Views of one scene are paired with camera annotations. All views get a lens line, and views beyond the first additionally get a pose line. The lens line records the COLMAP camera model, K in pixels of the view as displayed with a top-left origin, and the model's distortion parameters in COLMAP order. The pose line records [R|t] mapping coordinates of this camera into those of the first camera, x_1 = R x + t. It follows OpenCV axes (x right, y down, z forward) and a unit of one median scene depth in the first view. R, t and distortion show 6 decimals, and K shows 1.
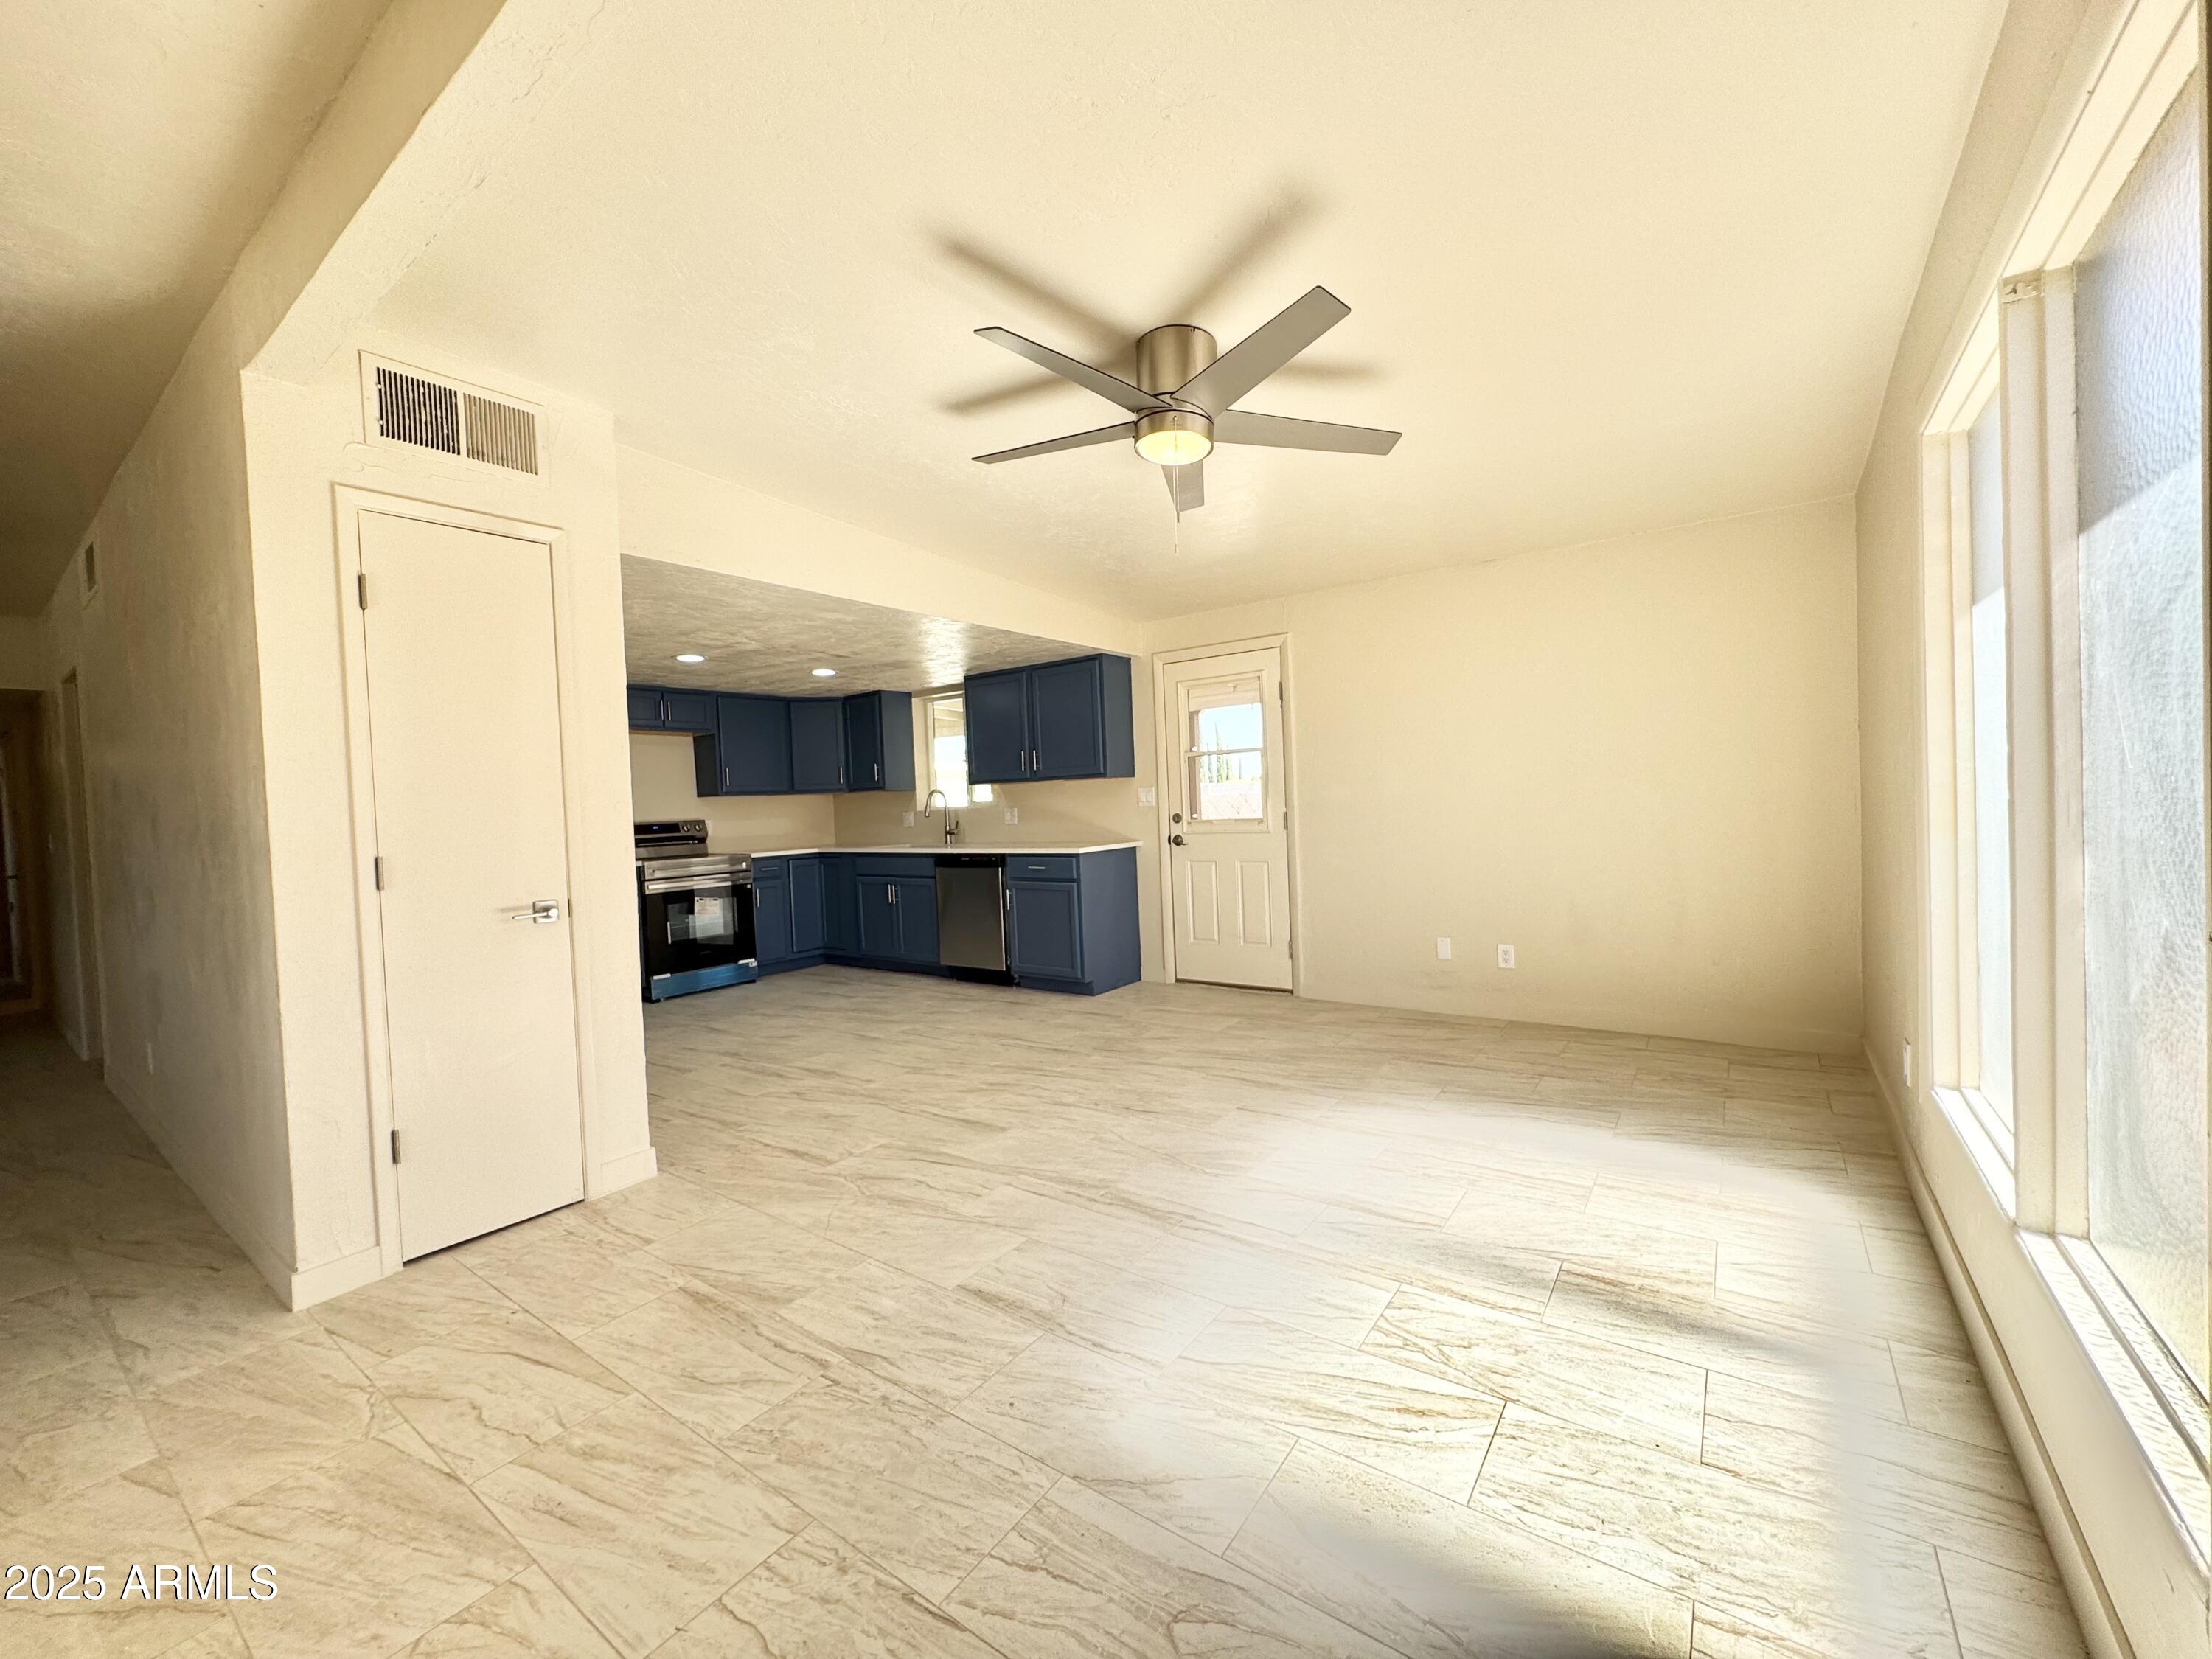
lens RADIAL K [[882.0, 0, 1101.2], [0, 882.0, 828.3], [0, 0, 1]] dist [0.000109, 0.000592]
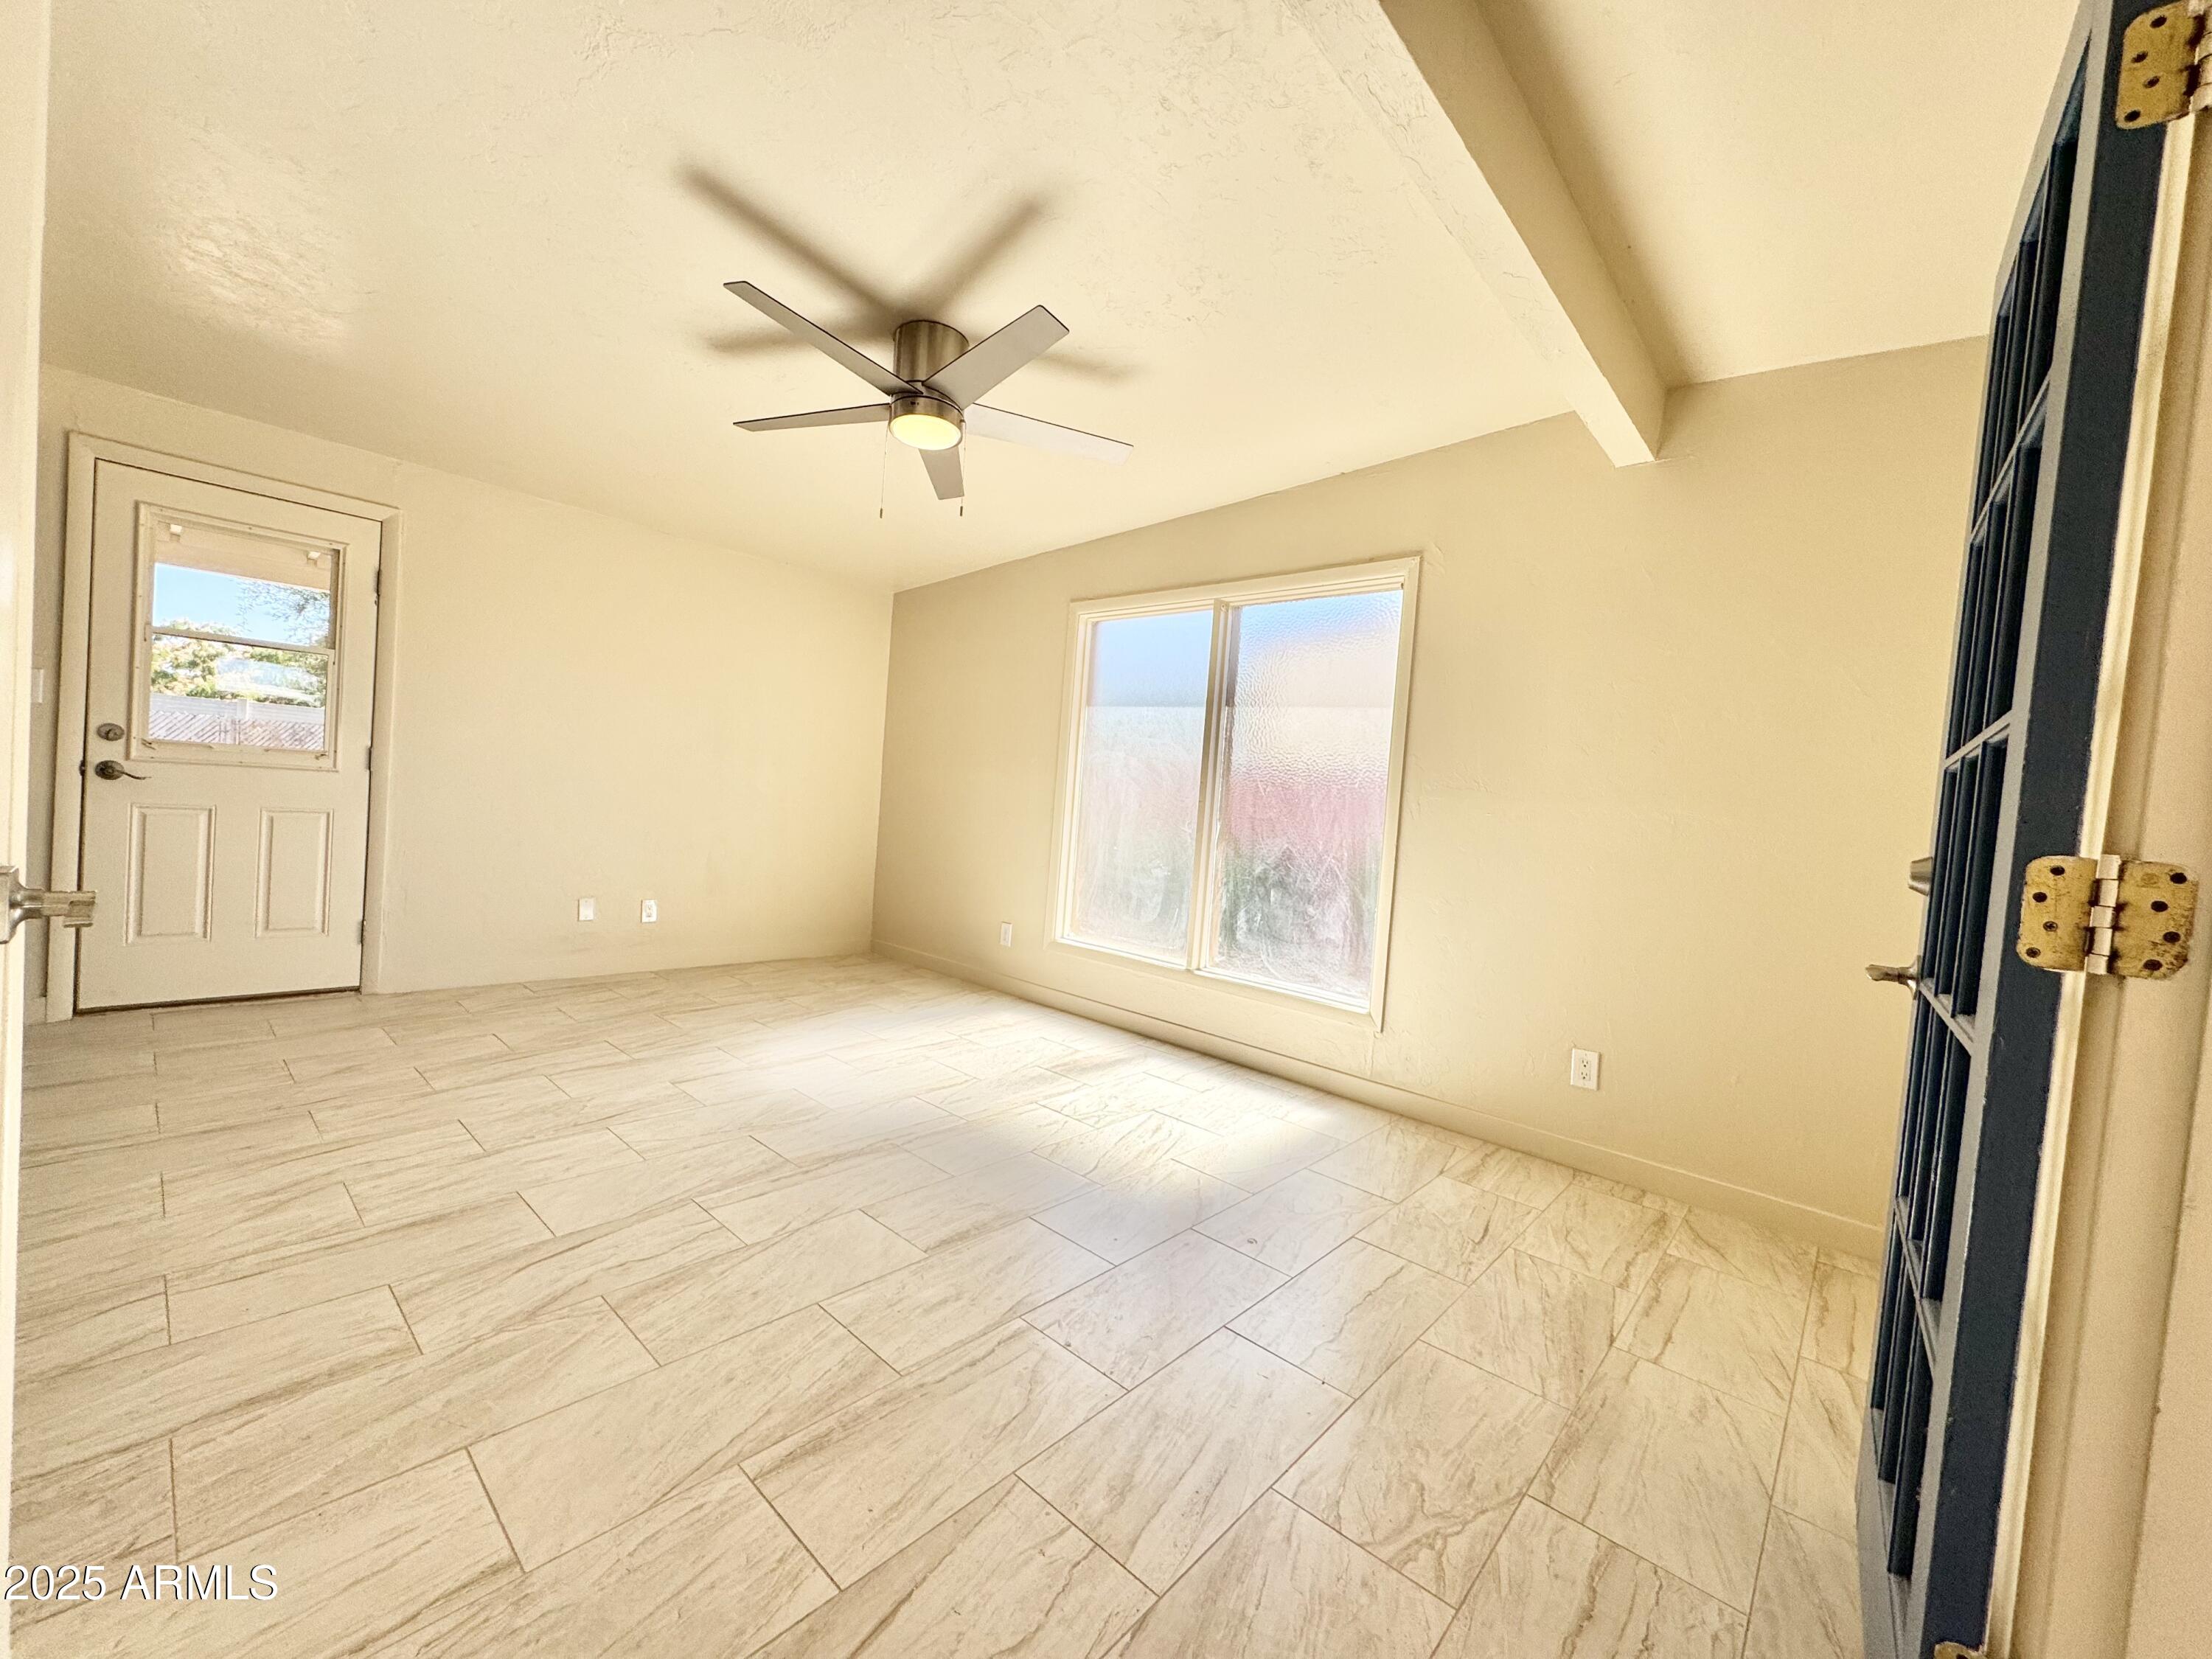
lens RADIAL K [[882.0, 0, 1106.4], [0, 882.0, 830.1], [0, 0, 1]] dist [0.000109, 0.000592]
pose [[0.096298, 0.016302, 0.995219, -0.595800], [-0.051809, 0.998593, -0.011344, 0.035841], [-0.994003, -0.050469, 0.097007, 0.400316]]
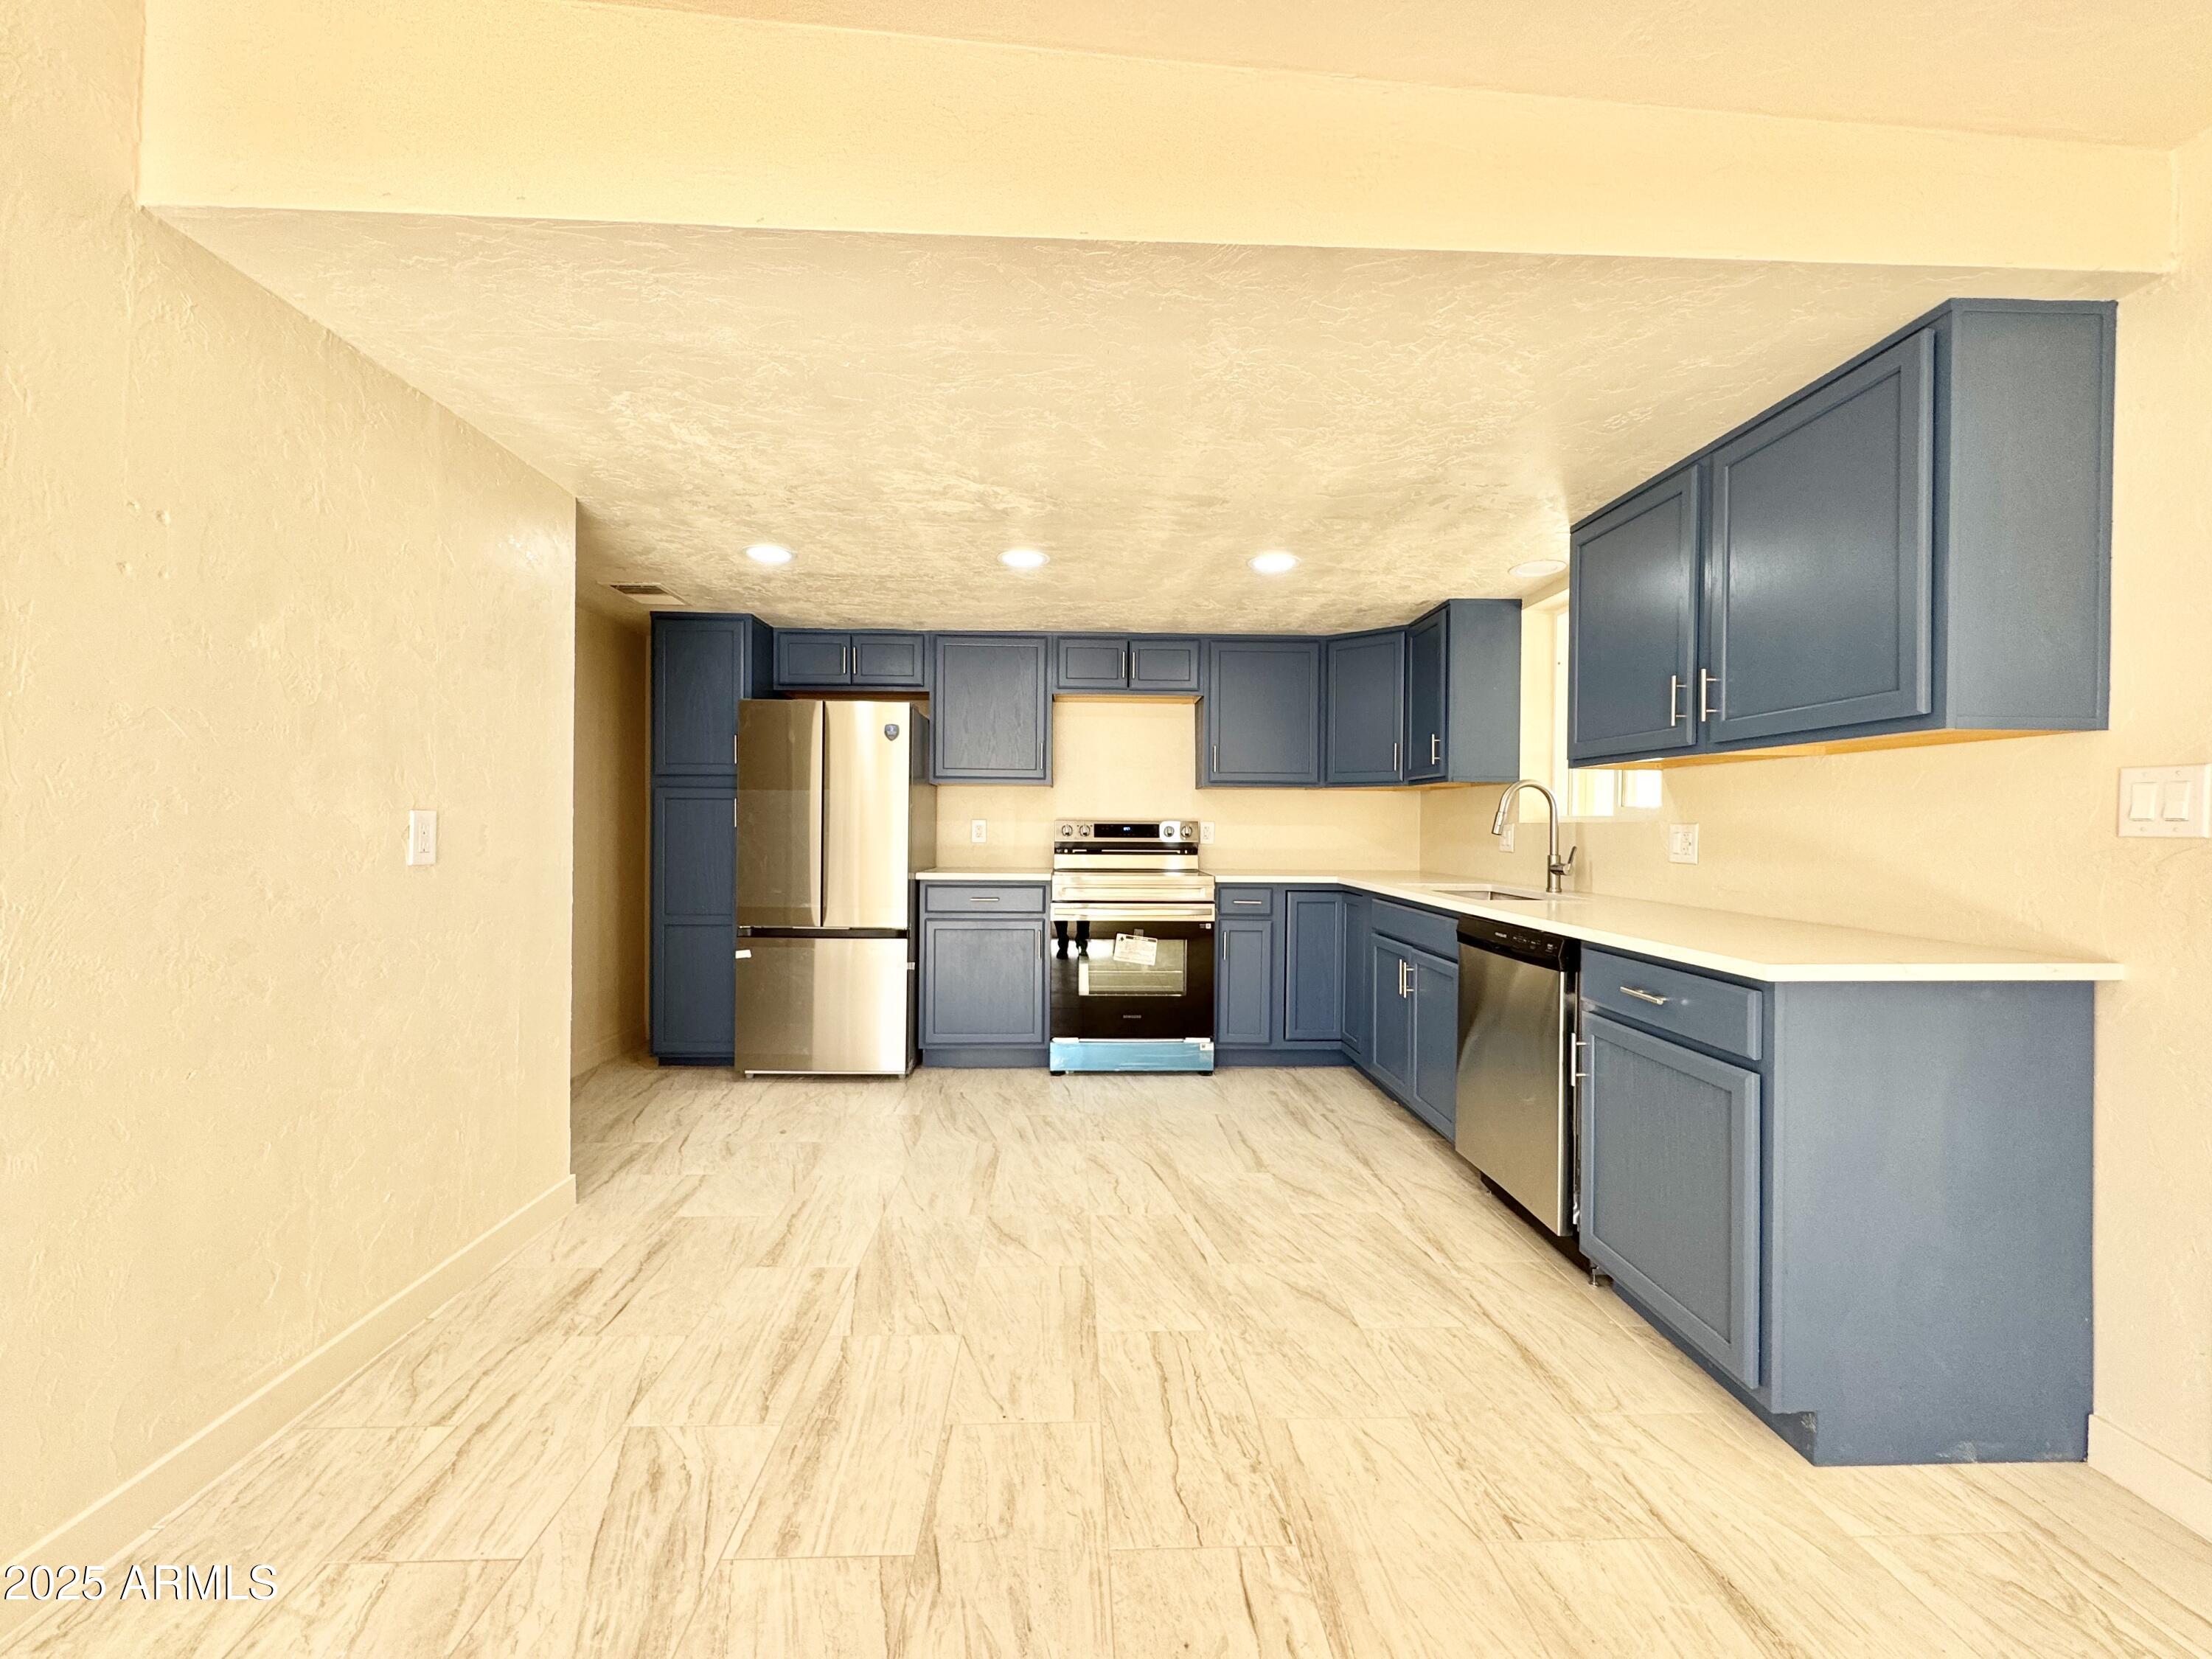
lens RADIAL K [[882.0, 0, 1102.8], [0, 882.0, 825.1], [0, 0, 1]] dist [0.000109, 0.000592]
pose [[0.620686, 0.046398, -0.782685, 0.087124], [-0.056133, 0.998316, 0.014667, -0.020764], [0.782047, 0.034831, 0.622245, 0.834285]]
